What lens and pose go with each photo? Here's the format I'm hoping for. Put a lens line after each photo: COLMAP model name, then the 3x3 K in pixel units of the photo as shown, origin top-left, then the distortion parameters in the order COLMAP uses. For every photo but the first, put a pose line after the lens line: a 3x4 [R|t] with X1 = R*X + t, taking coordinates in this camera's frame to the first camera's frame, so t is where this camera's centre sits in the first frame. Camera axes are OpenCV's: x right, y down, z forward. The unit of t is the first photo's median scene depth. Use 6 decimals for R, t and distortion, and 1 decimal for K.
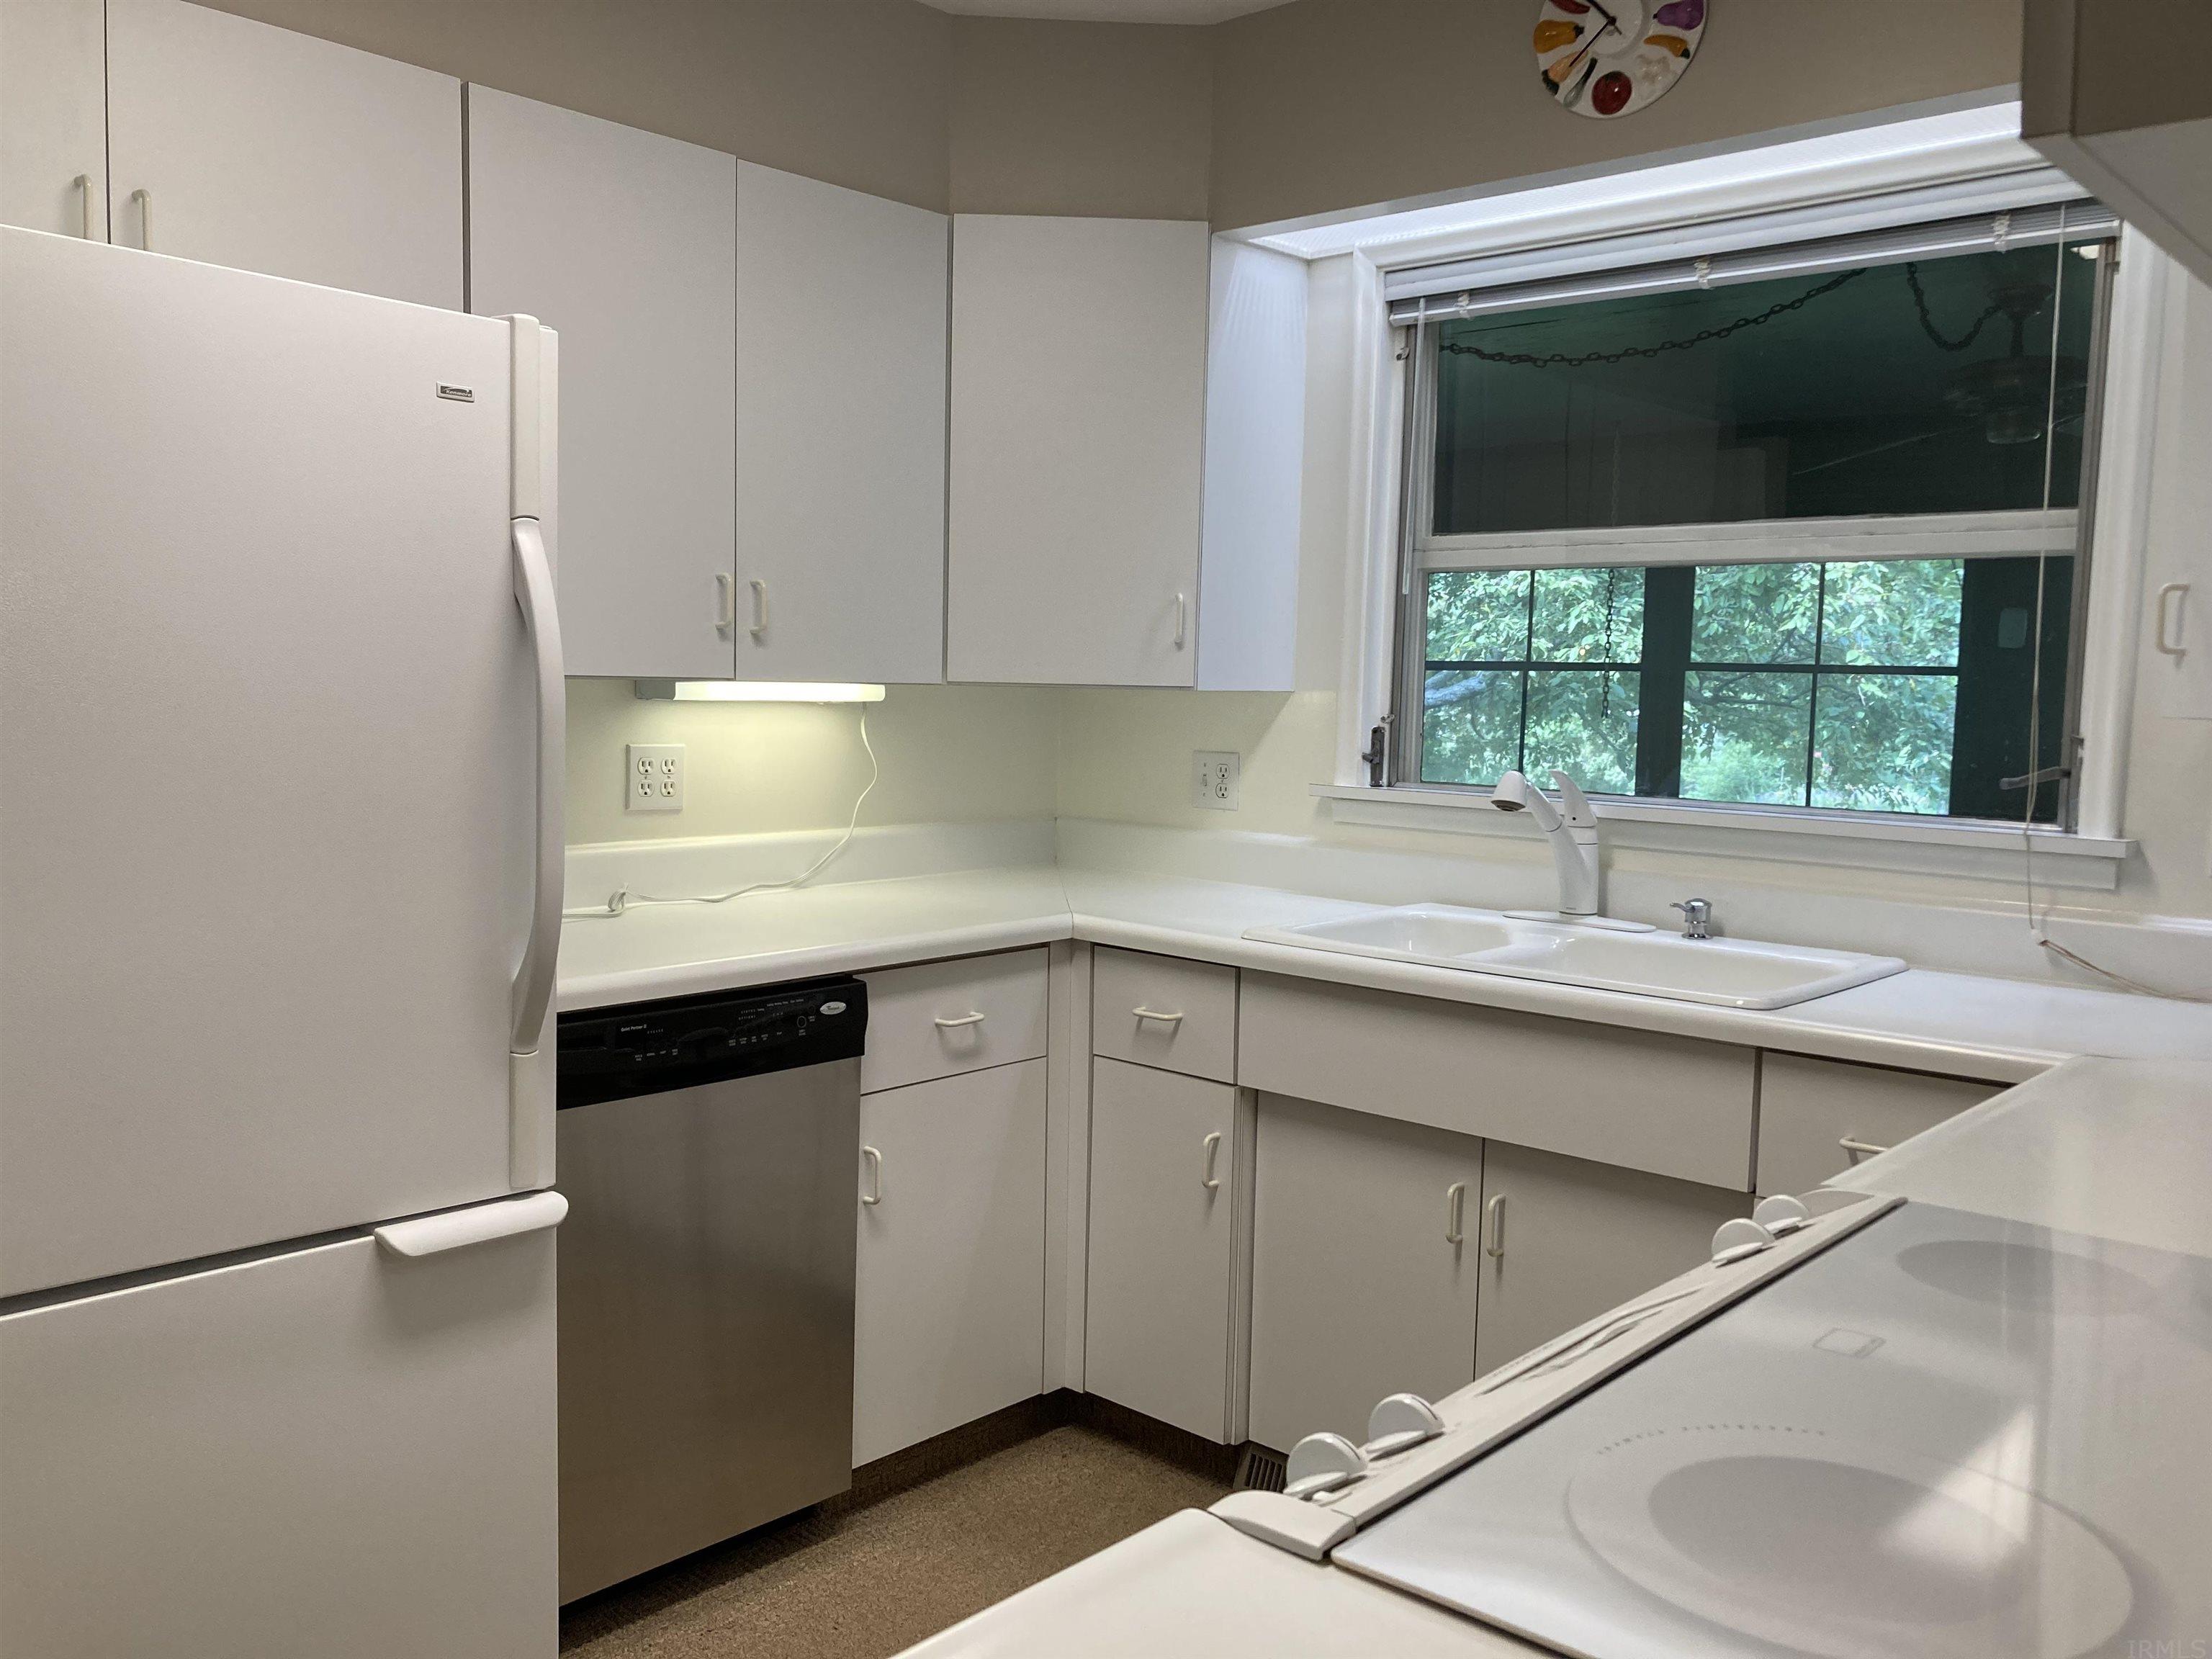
lens RADIAL K [[1824.3, 0, 1106.0], [0, 1824.3, 829.5], [0, 0, 1]] dist [0.045303, -0.013919]
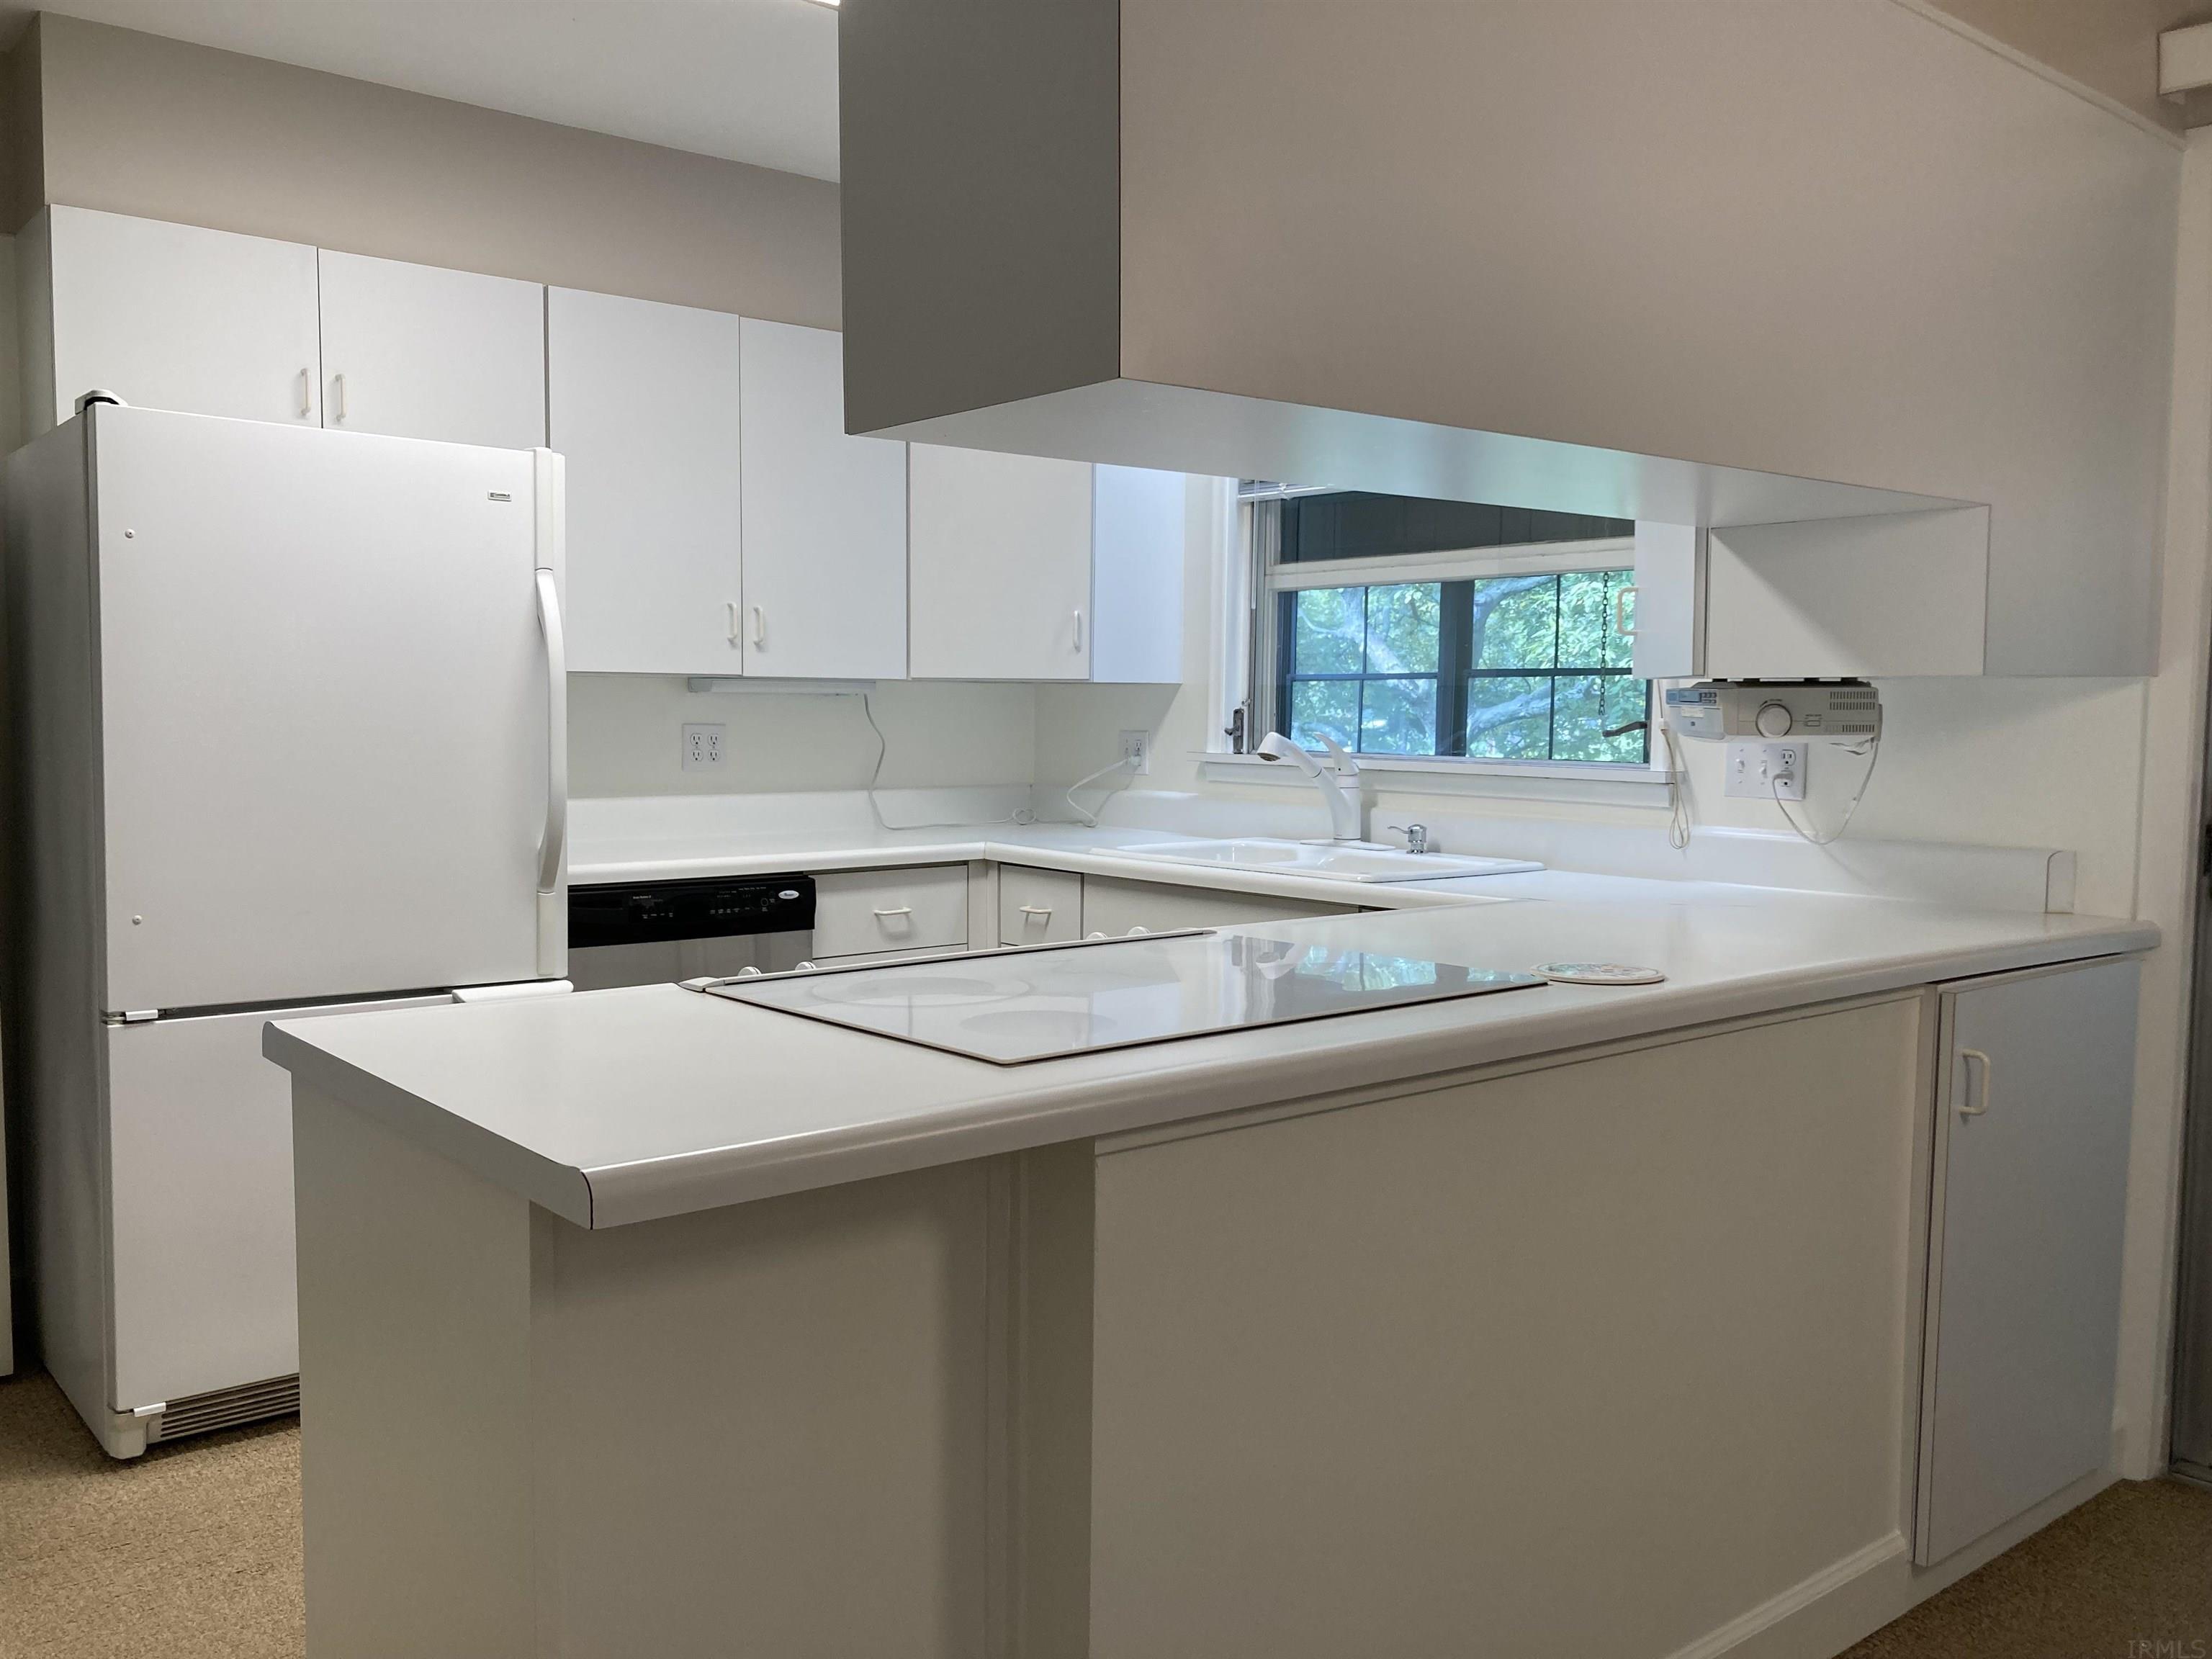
lens RADIAL K [[1865.5, 0, 1147.2], [0, 1865.5, 832.3], [0, 0, 1]] dist [0.113670, -0.220366]
pose [[0.991255, -0.003315, -0.131916, 0.295705], [0.001091, 0.999856, -0.016923, 0.064492], [0.131953, 0.016631, 0.991116, -0.404999]]
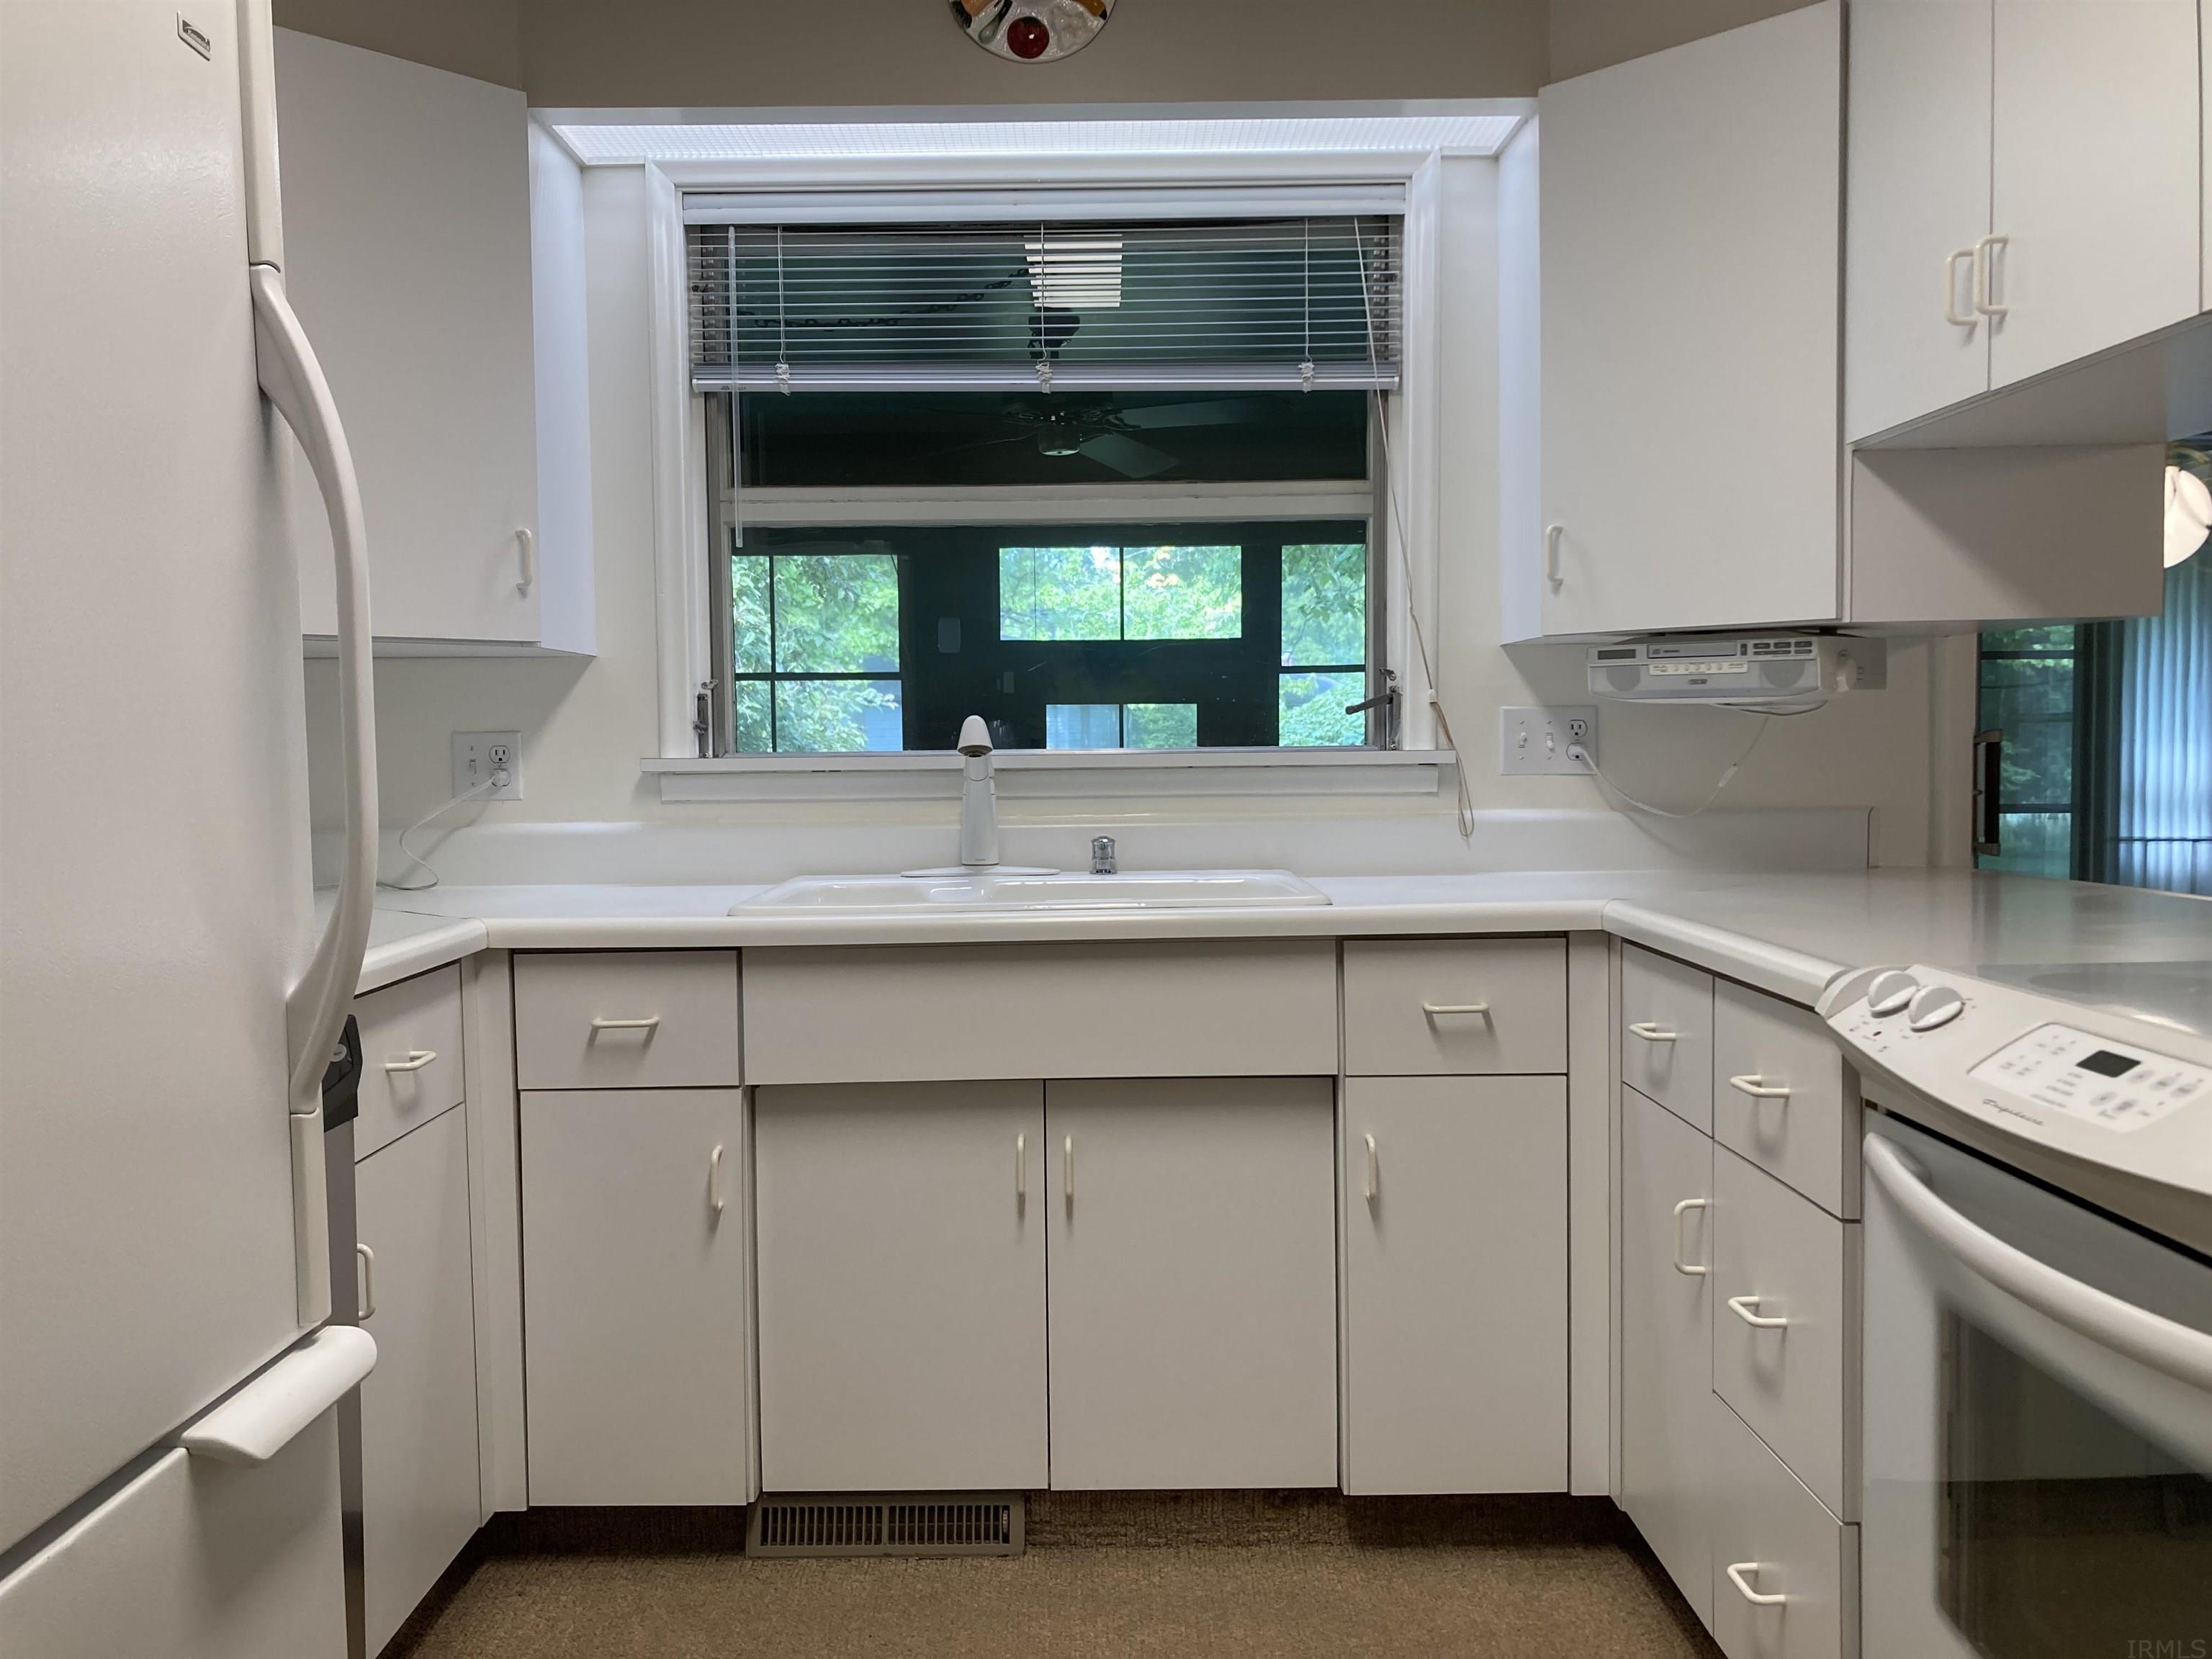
lens RADIAL K [[1789.1, 0, 1105.6], [0, 1789.1, 840.0], [0, 0, 1]] dist [0.039968, -0.006741]
pose [[0.740827, -0.070881, 0.667945, -0.343039], [0.088194, 0.996072, 0.007884, 0.030832], [-0.665881, 0.053068, 0.744169, 0.229921]]
